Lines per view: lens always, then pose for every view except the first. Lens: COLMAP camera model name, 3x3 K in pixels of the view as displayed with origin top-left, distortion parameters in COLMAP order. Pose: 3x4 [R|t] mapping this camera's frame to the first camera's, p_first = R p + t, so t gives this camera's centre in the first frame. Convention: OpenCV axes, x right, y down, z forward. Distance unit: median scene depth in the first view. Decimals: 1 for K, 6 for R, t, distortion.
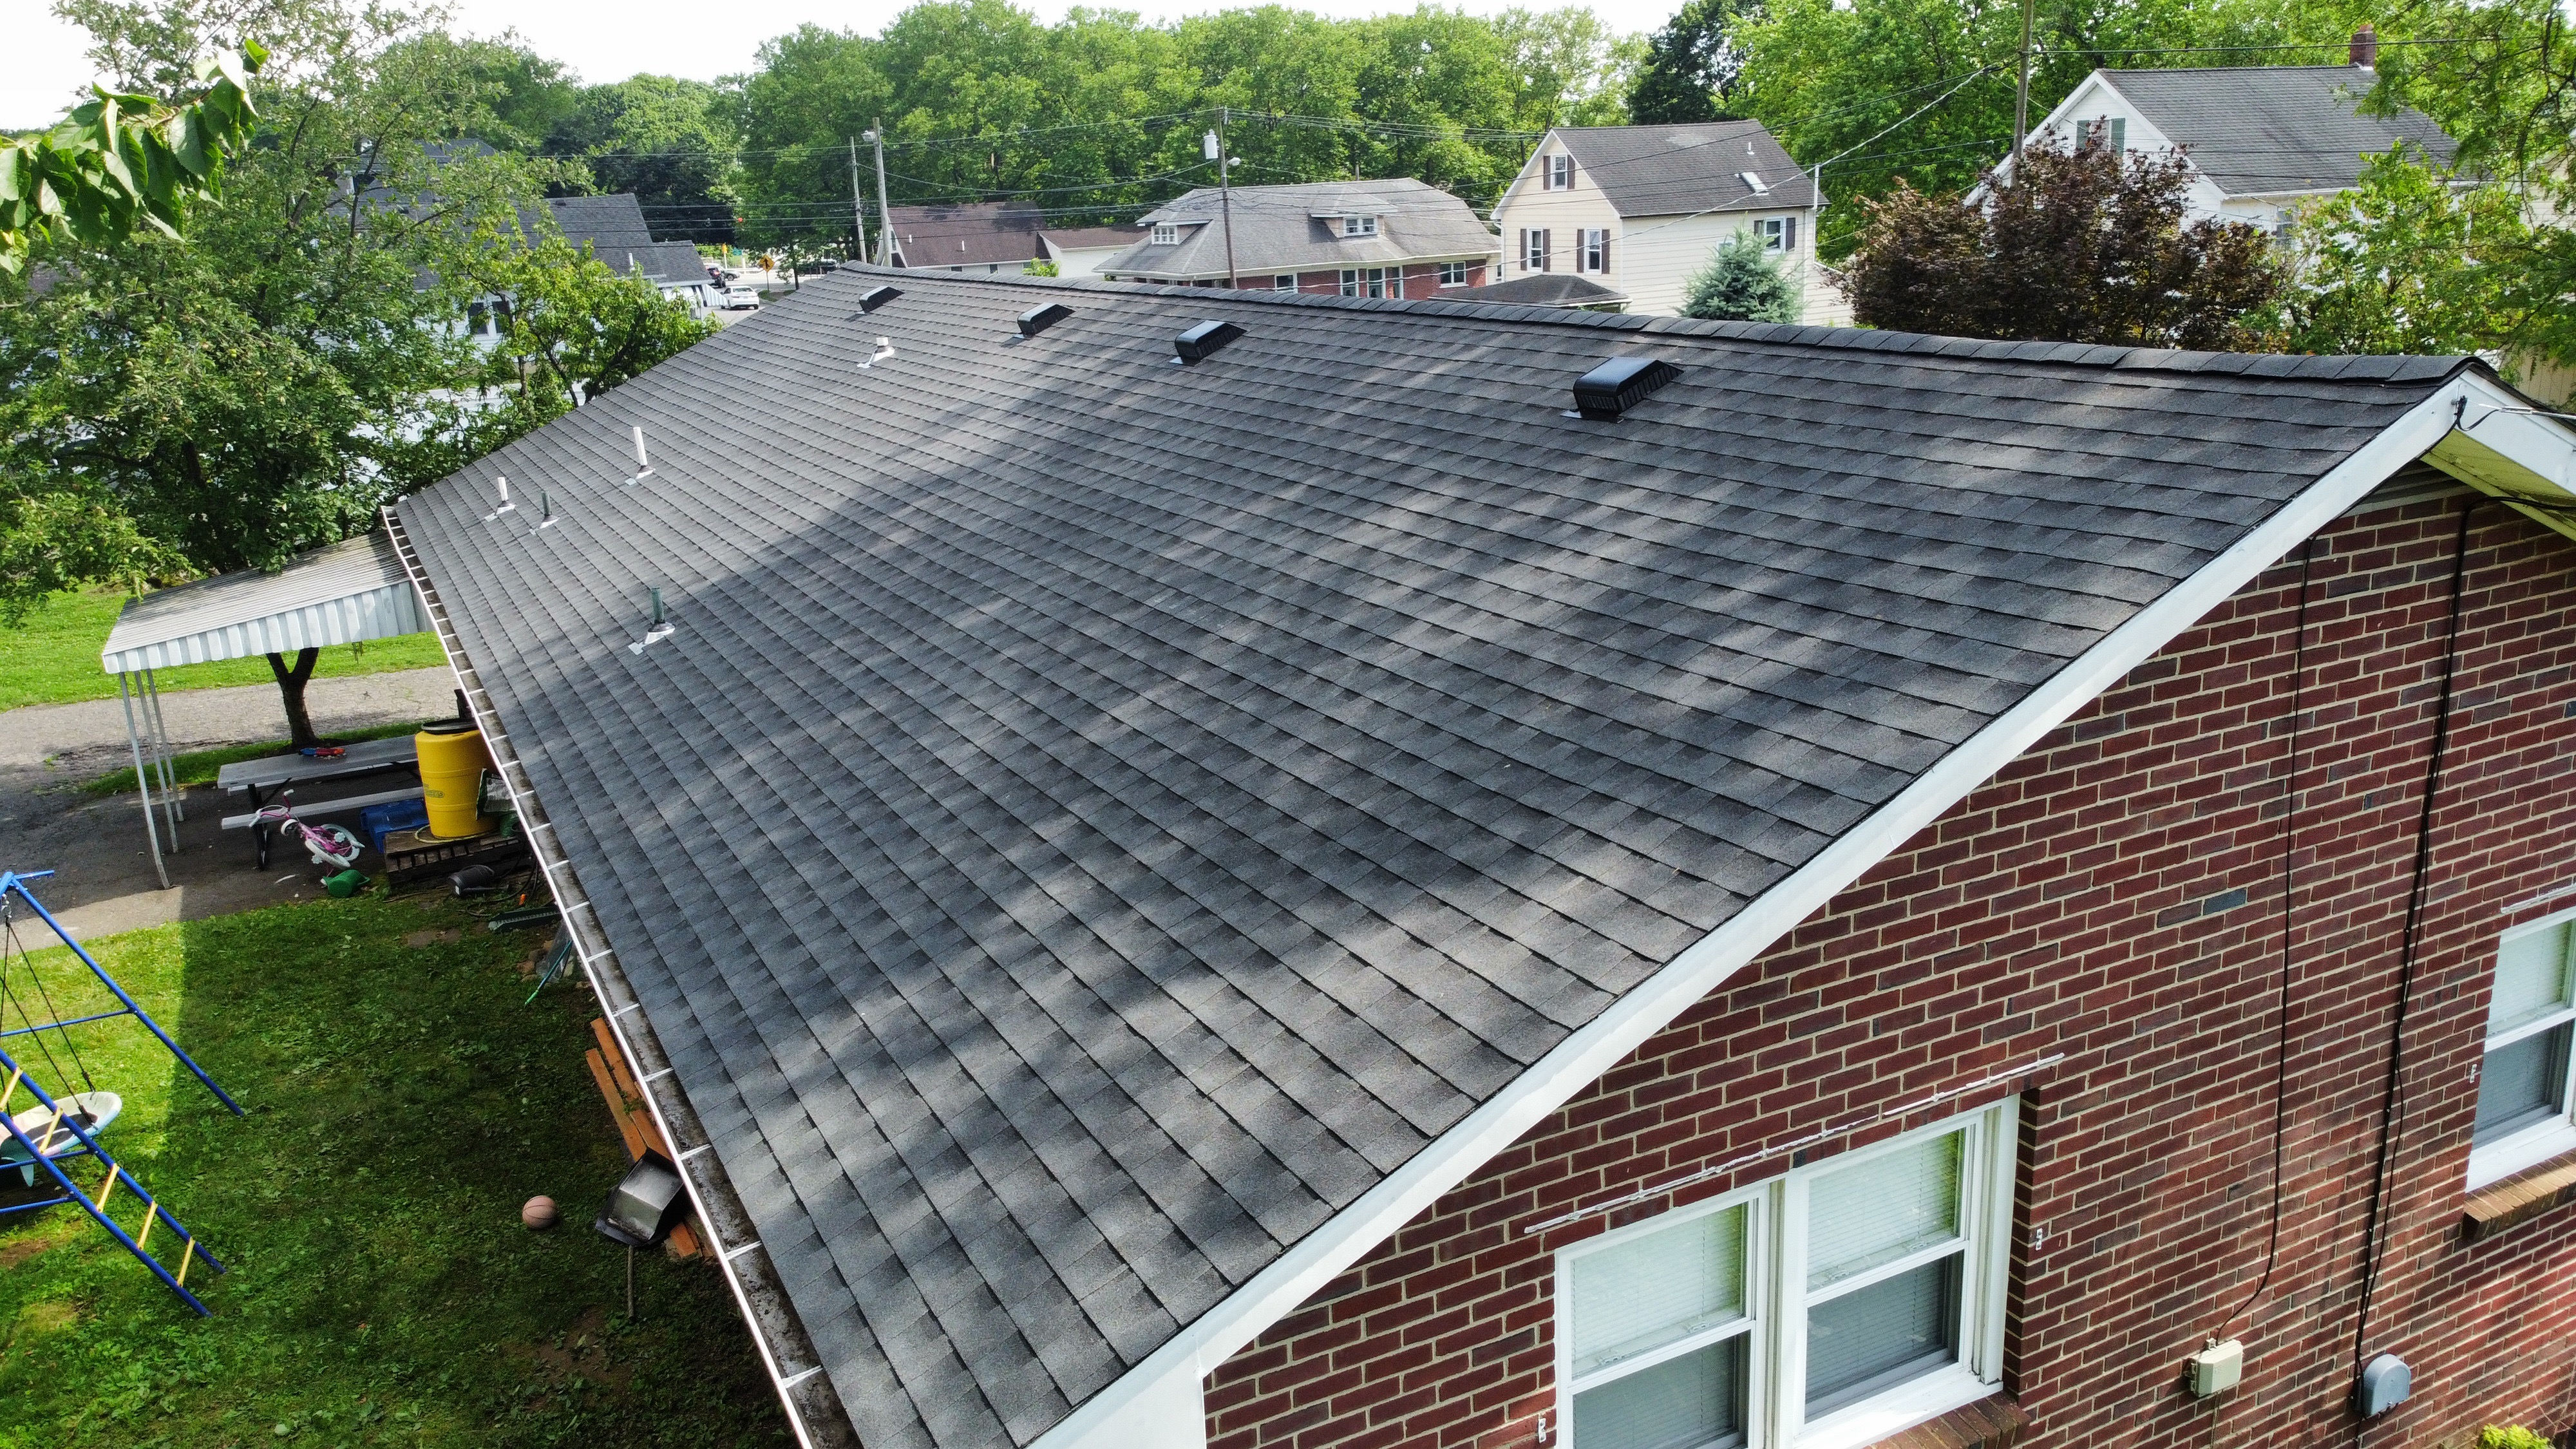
lens RADIAL K [[1911.3, 0, 1277.7], [0, 1911.3, 722.9], [0, 0, 1]] dist [-0.001570, 0.001745]
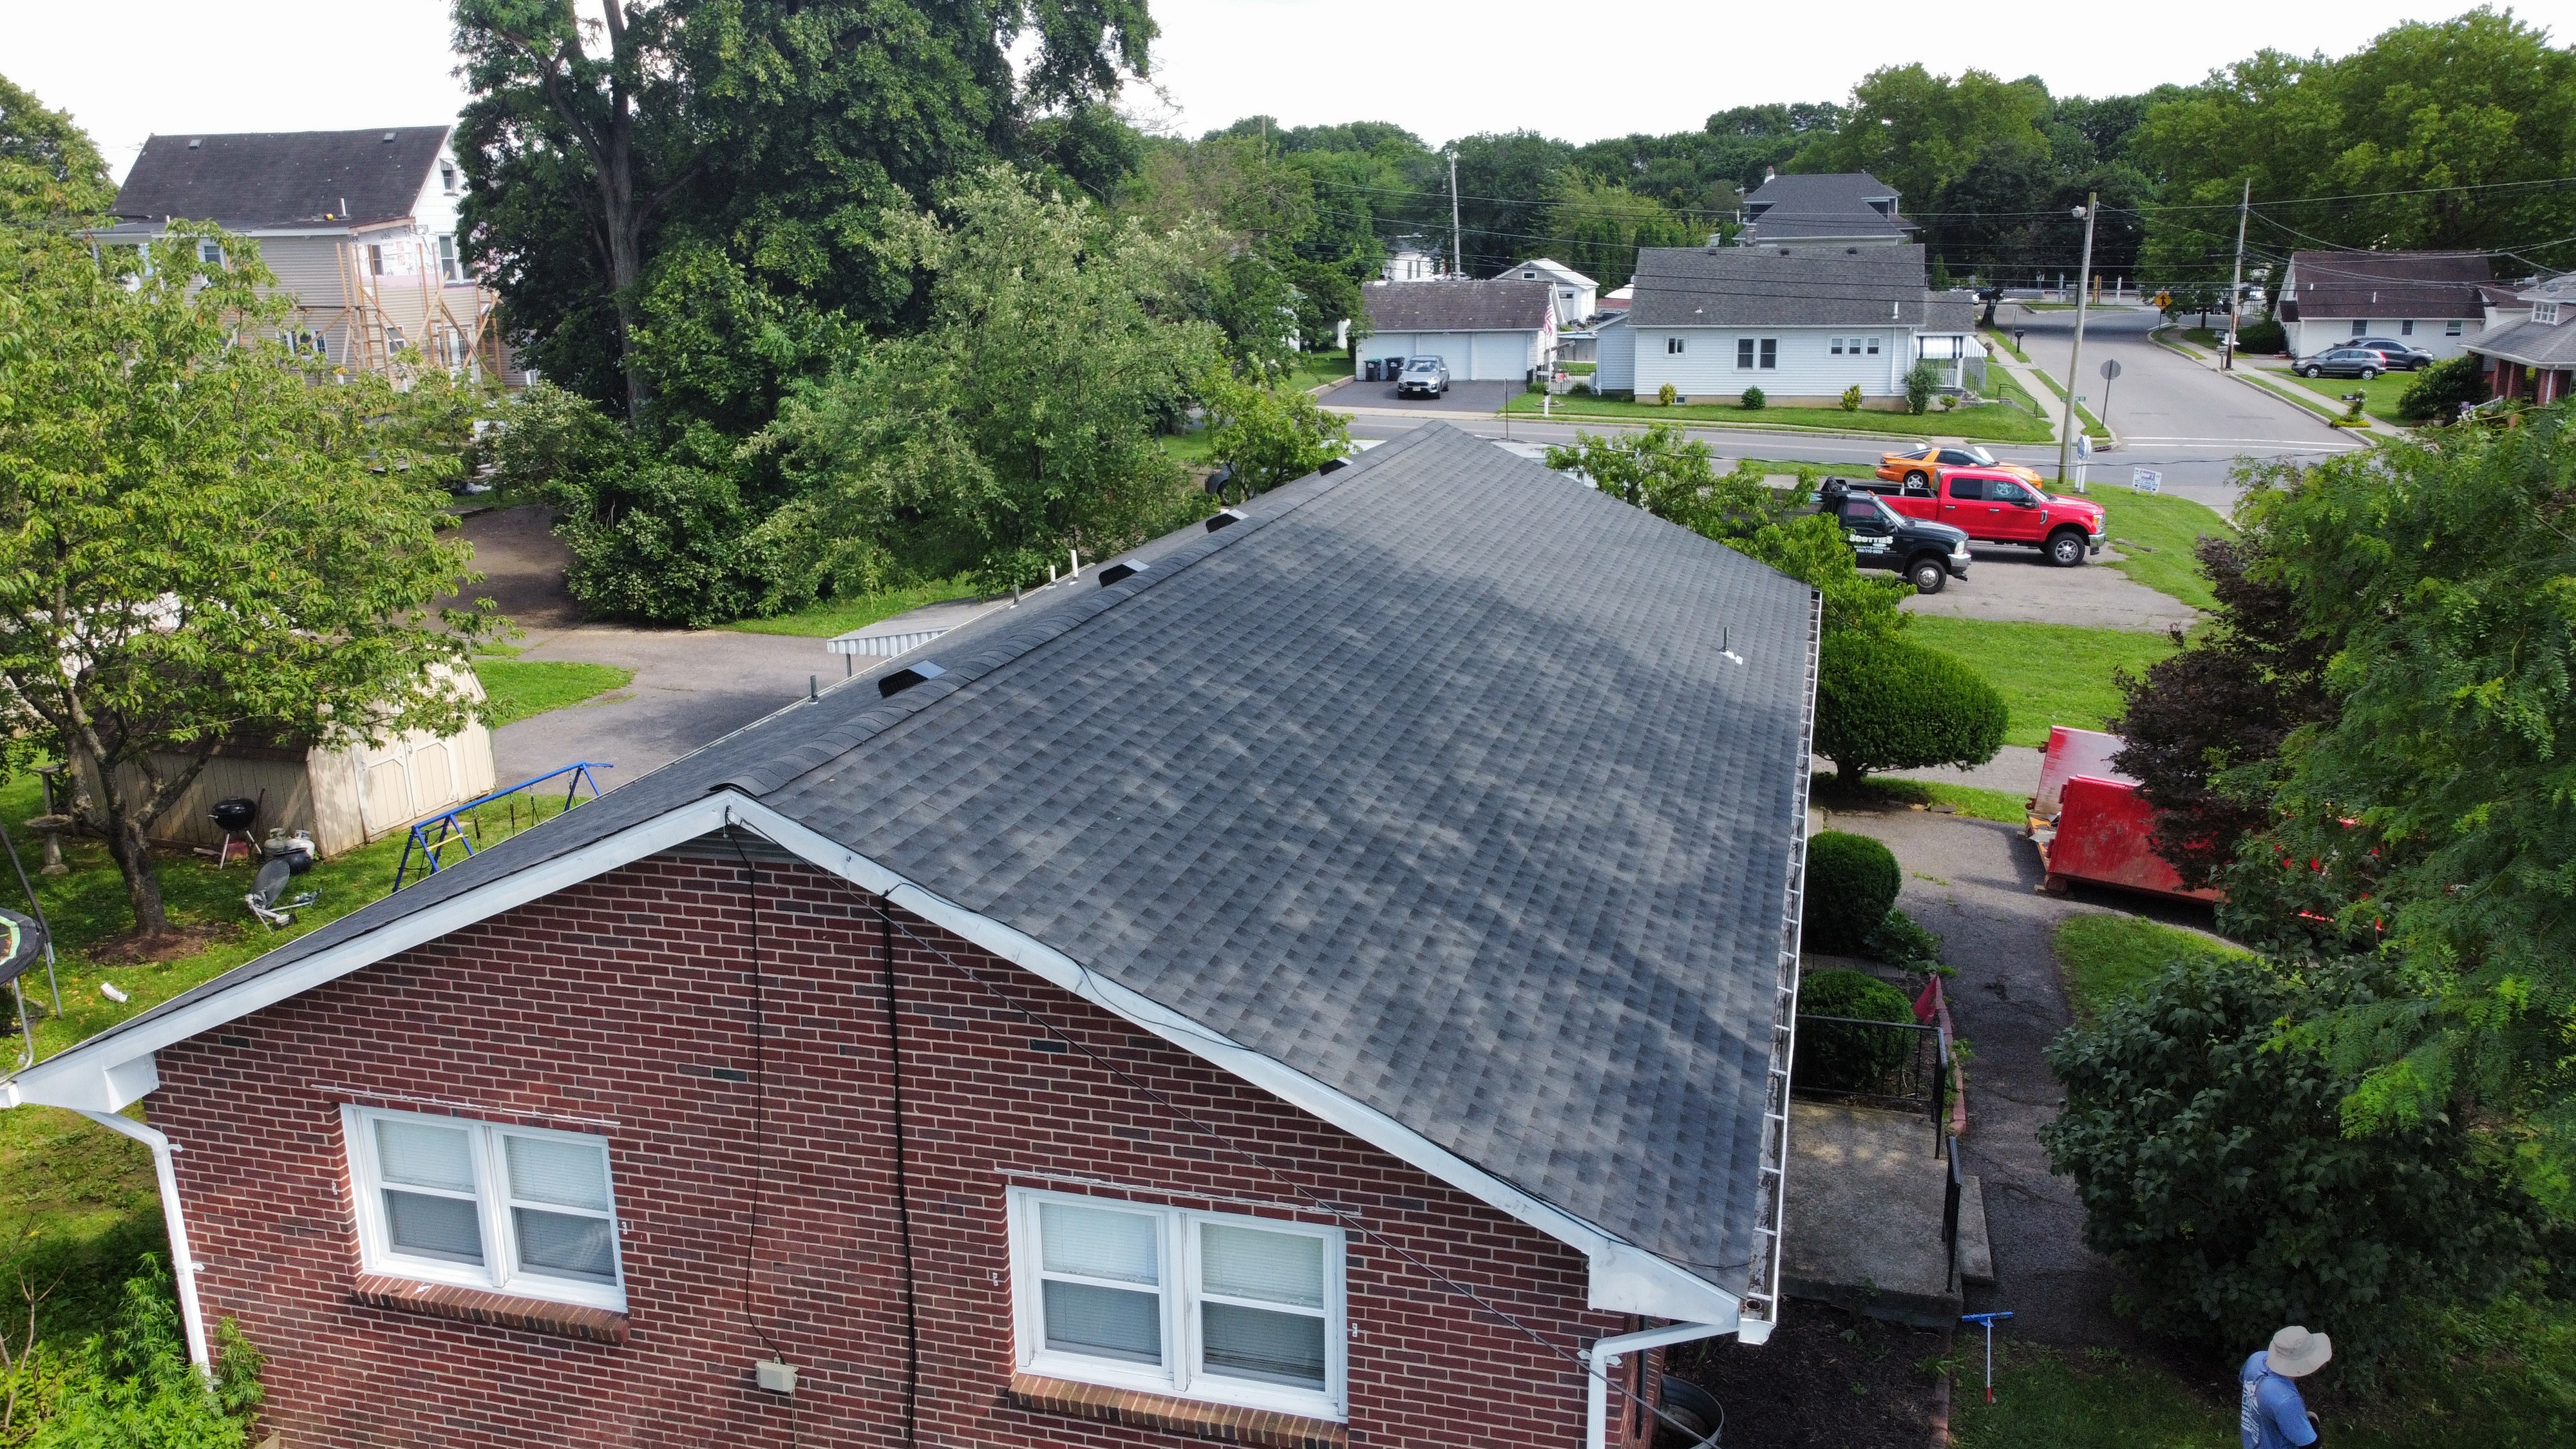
lens RADIAL K [[1911.3, 0, 1290.2], [0, 1911.3, 728.8], [0, 0, 1]] dist [-0.001570, 0.001745]
pose [[0.746047, 0.204939, -0.633573, 0.143886], [-0.204599, 0.975985, 0.074777, -0.032702], [0.633683, 0.073841, 0.770061, 0.001929]]
